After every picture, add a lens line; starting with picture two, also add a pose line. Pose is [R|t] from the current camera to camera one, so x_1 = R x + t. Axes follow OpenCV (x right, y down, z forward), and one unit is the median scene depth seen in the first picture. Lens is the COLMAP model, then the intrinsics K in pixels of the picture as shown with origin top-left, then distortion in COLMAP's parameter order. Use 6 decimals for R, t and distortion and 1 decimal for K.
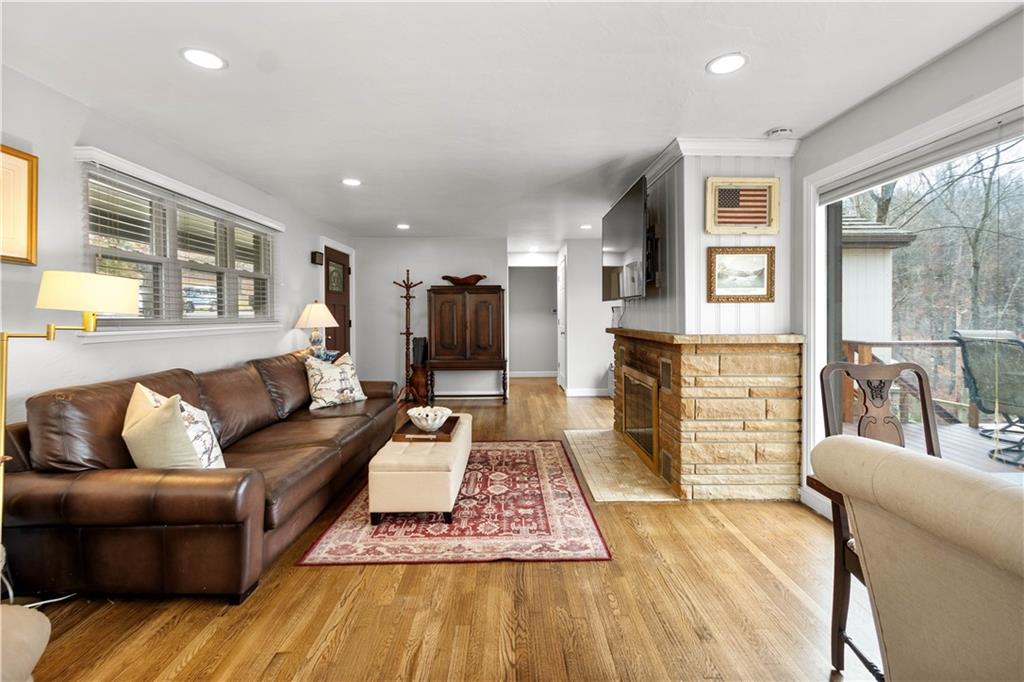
lens RADIAL K [[451.5, 0, 514.8], [0, 451.5, 316.5], [0, 0, 1]] dist [0.003419, -0.000507]
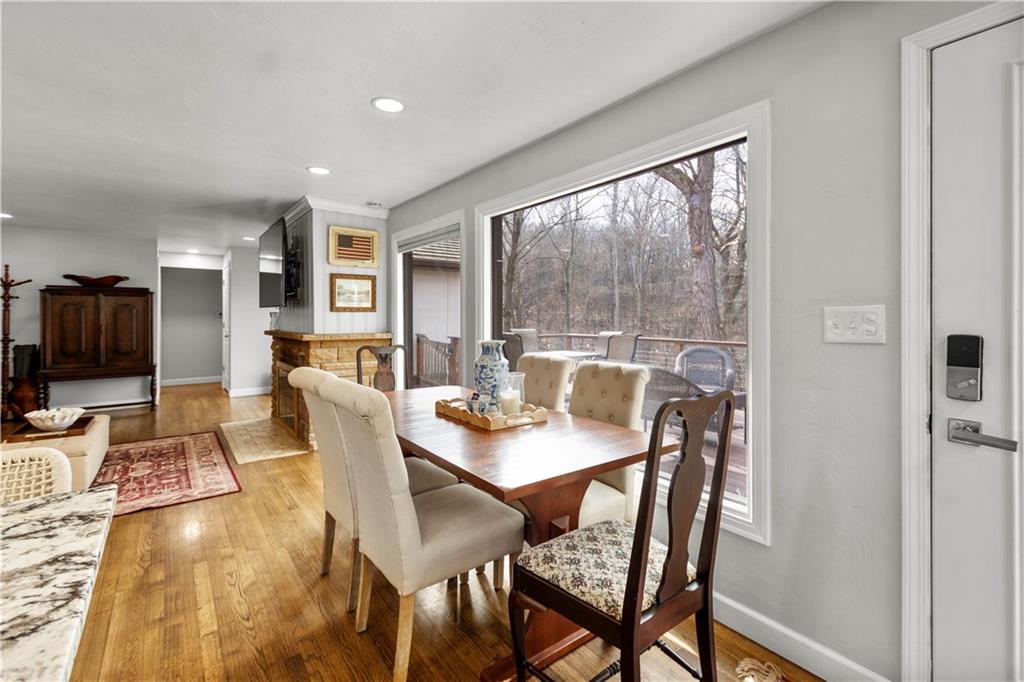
lens RADIAL K [[451.5, 0, 514.8], [0, 451.5, 316.5], [0, 0, 1]] dist [0.003419, -0.000507]
pose [[0.800621, 0.006085, 0.599140, 0.030675], [-0.002423, 0.999973, -0.006918, -0.006254], [-0.599166, 0.004086, 0.800614, -0.455855]]
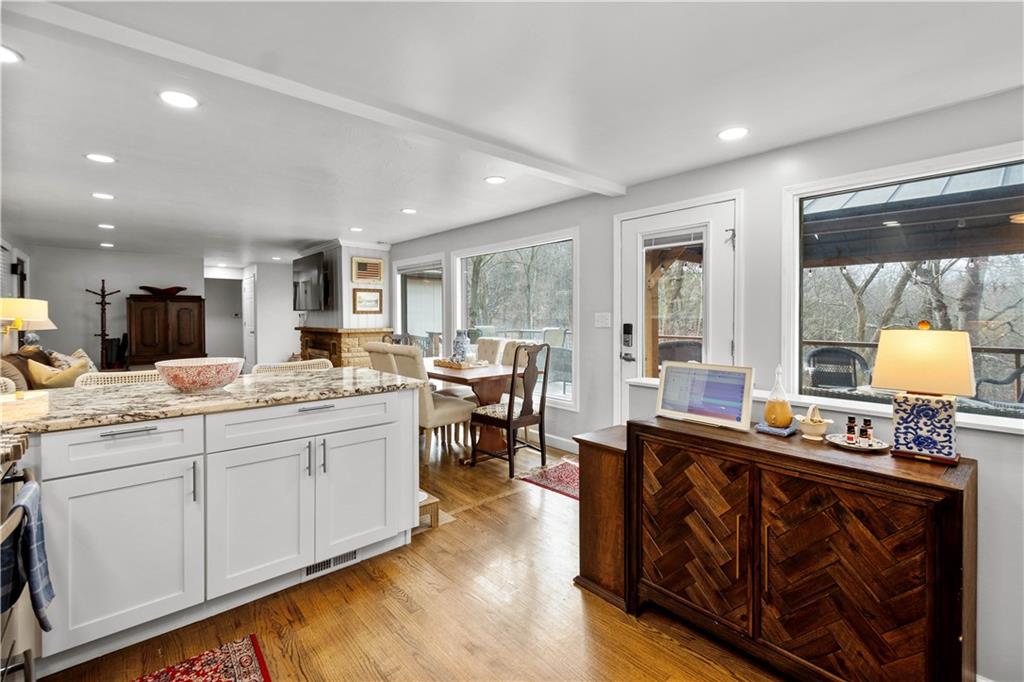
lens RADIAL K [[443.4, 0, 516.7], [0, 443.4, 330.8], [0, 0, 1]] dist [-0.001724, -0.000390]
pose [[0.750678, -0.018690, 0.660404, -0.355518], [0.000576, 0.999618, 0.027634, -0.006729], [-0.660668, -0.020364, 0.750402, -1.014056]]
